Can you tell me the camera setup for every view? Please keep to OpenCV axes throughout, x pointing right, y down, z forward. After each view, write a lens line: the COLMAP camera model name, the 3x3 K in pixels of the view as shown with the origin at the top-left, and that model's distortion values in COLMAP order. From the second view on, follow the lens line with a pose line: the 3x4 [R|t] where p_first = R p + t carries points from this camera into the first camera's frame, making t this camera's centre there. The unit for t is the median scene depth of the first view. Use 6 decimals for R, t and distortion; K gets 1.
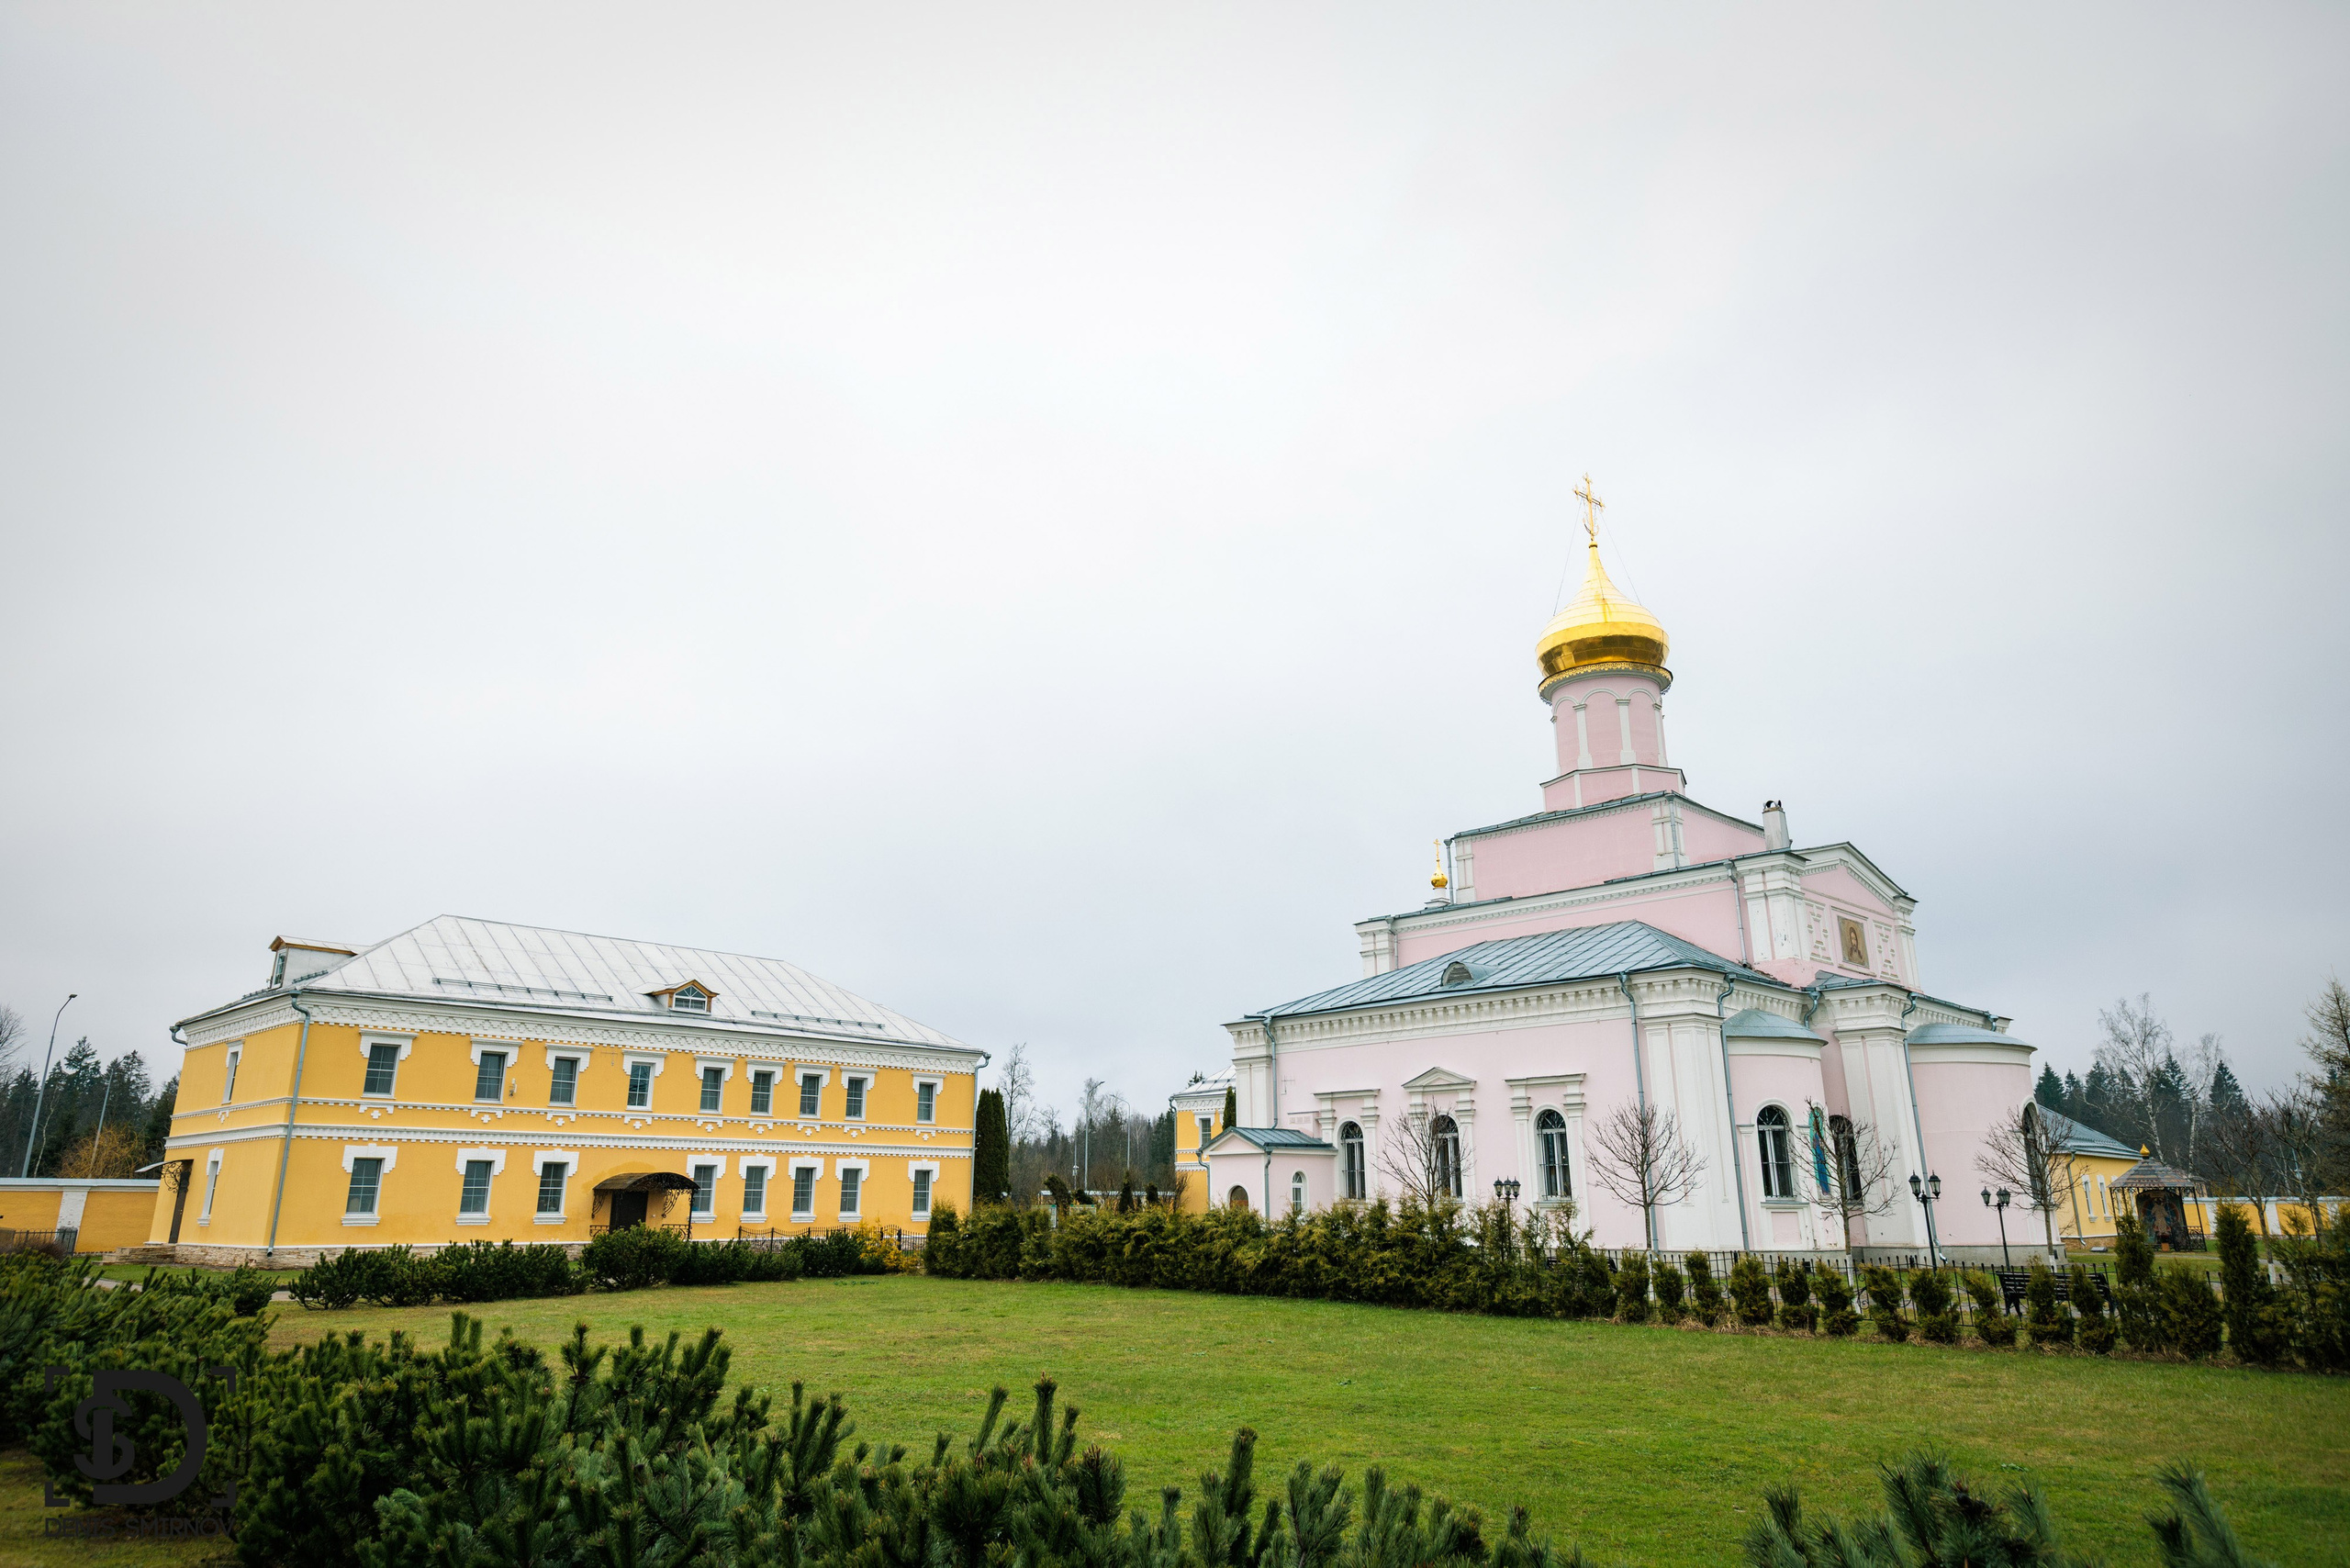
lens RADIAL K [[1476.6, 0, 1182.9], [0, 1476.6, 774.9], [0, 0, 1]] dist [0.003180, 0.000934]
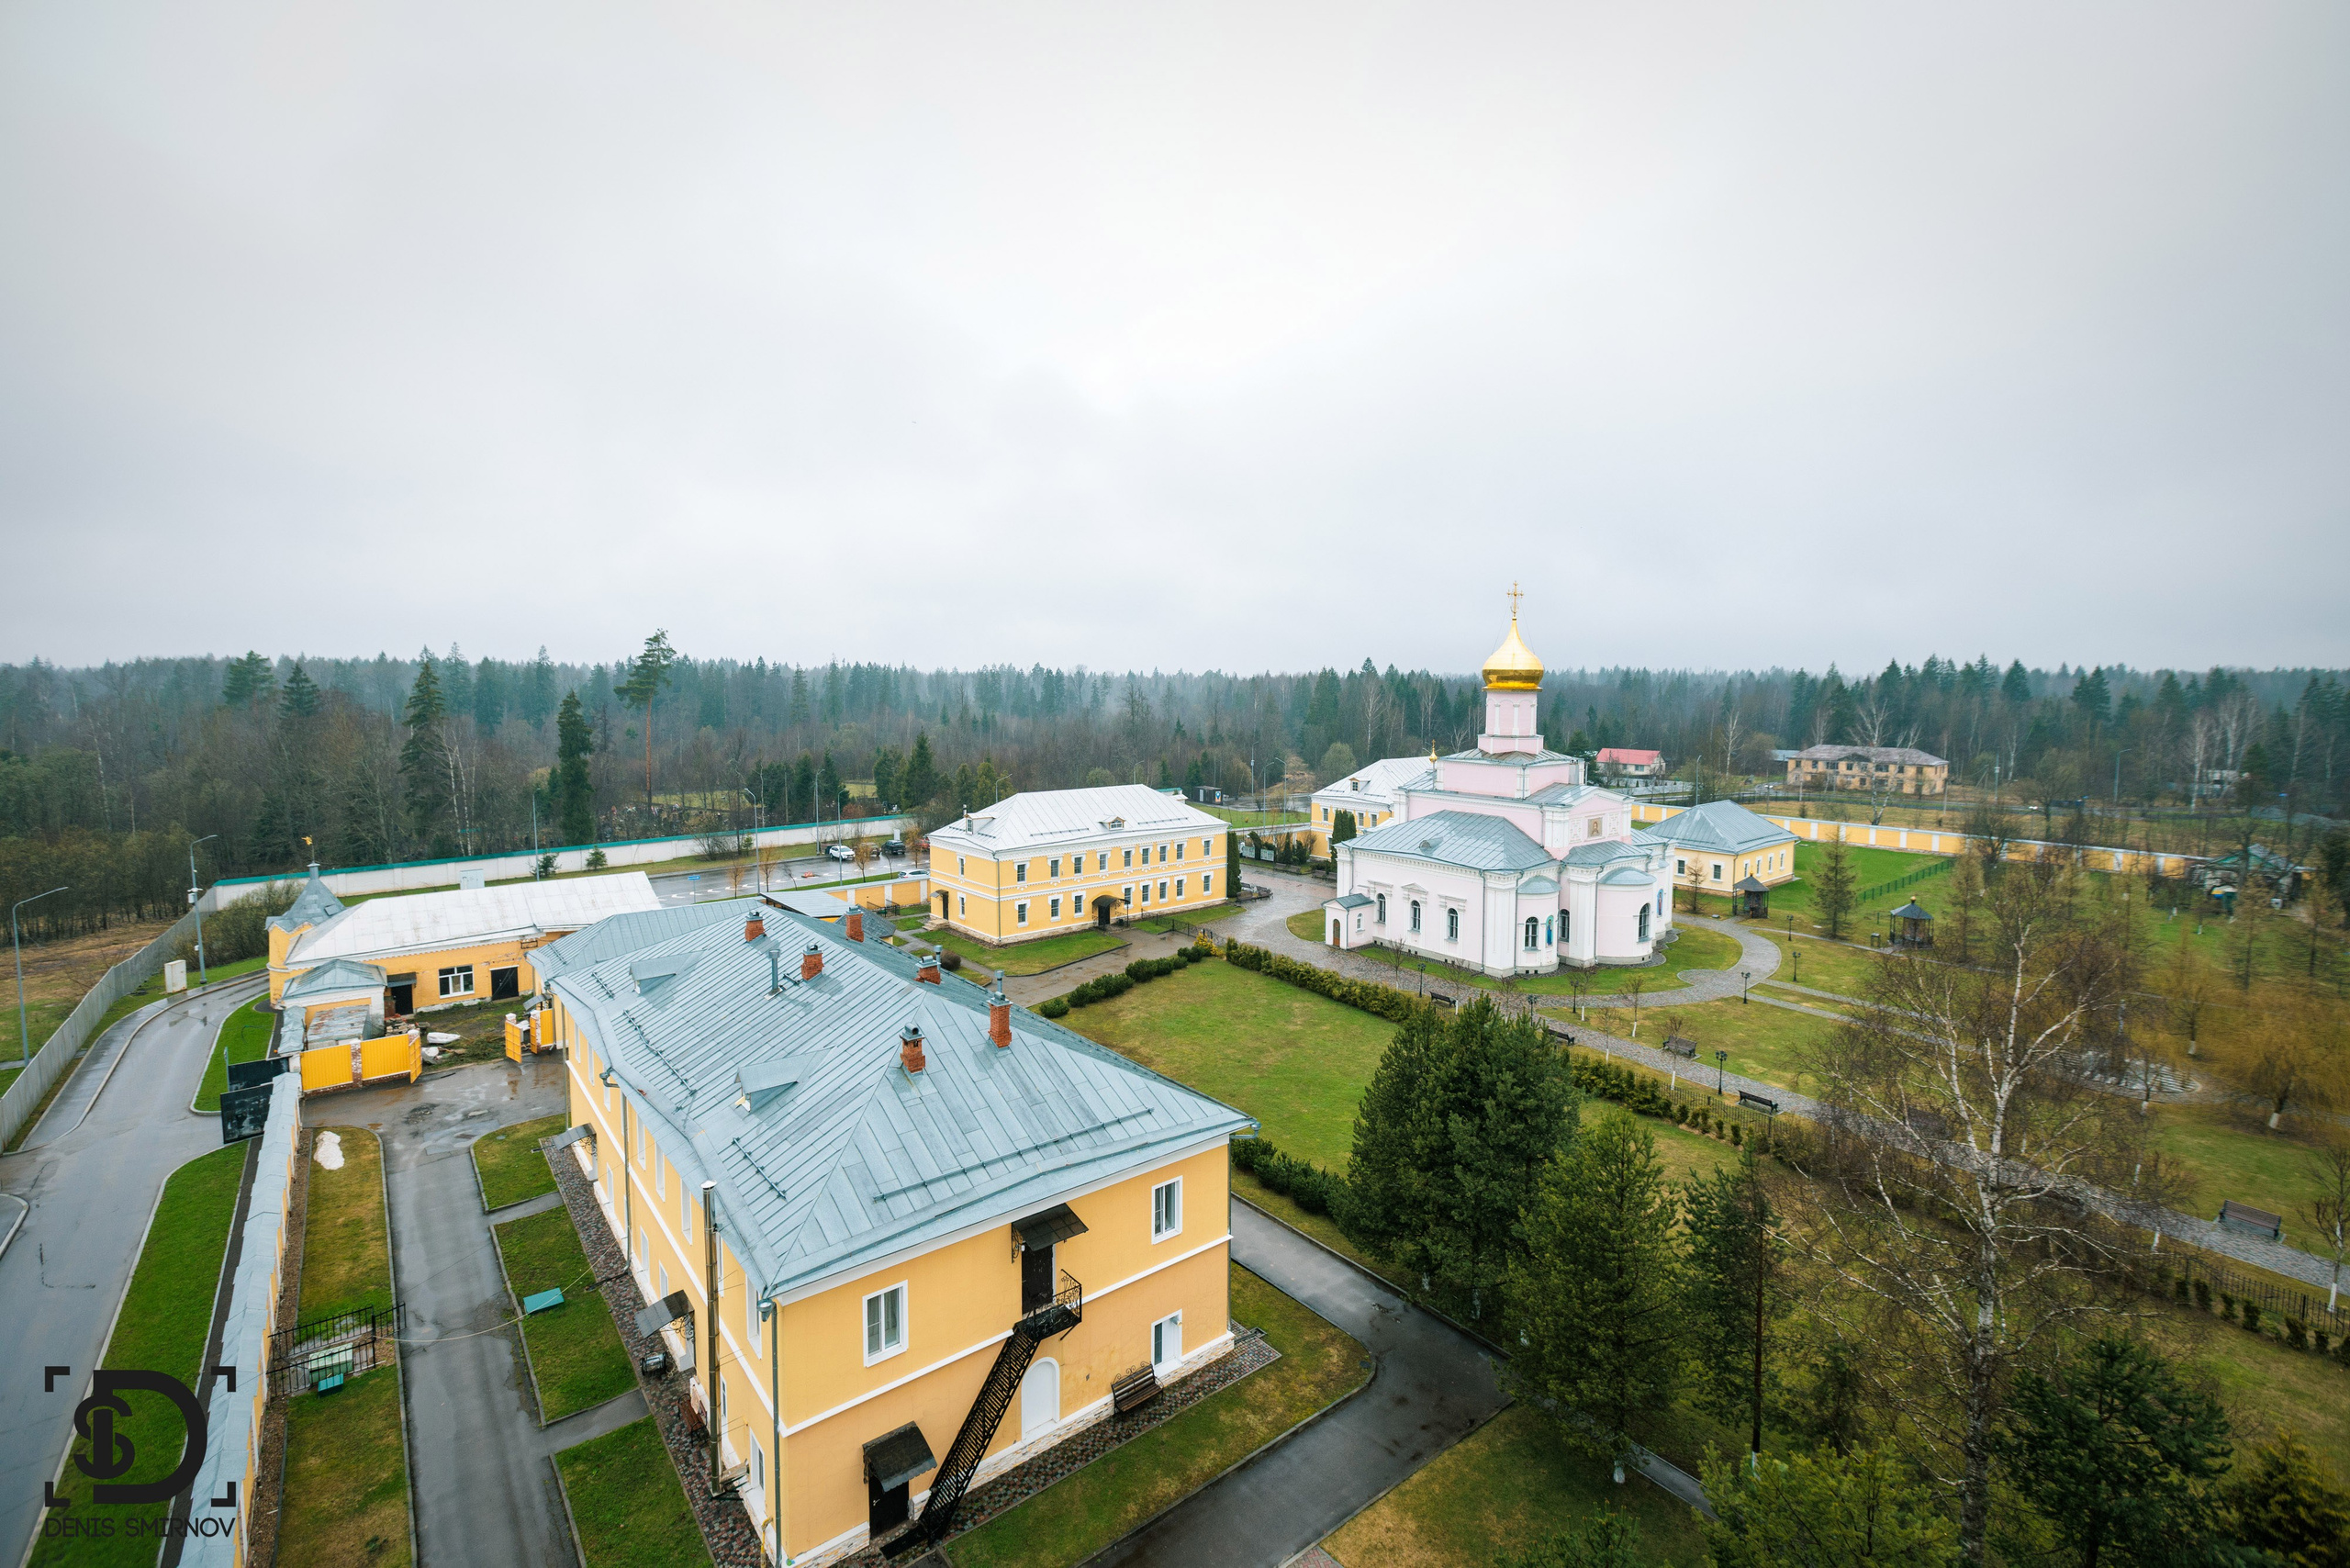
lens RADIAL K [[1086.9, 0, 1179.5], [0, 1086.9, 760.7], [0, 0, 1]] dist [0.000776, 0.011357]
pose [[0.992923, 0.013310, -0.118010, -0.015965], [0.031114, 0.929833, 0.366664, -0.696137], [0.114610, -0.367741, 0.922839, -0.718799]]
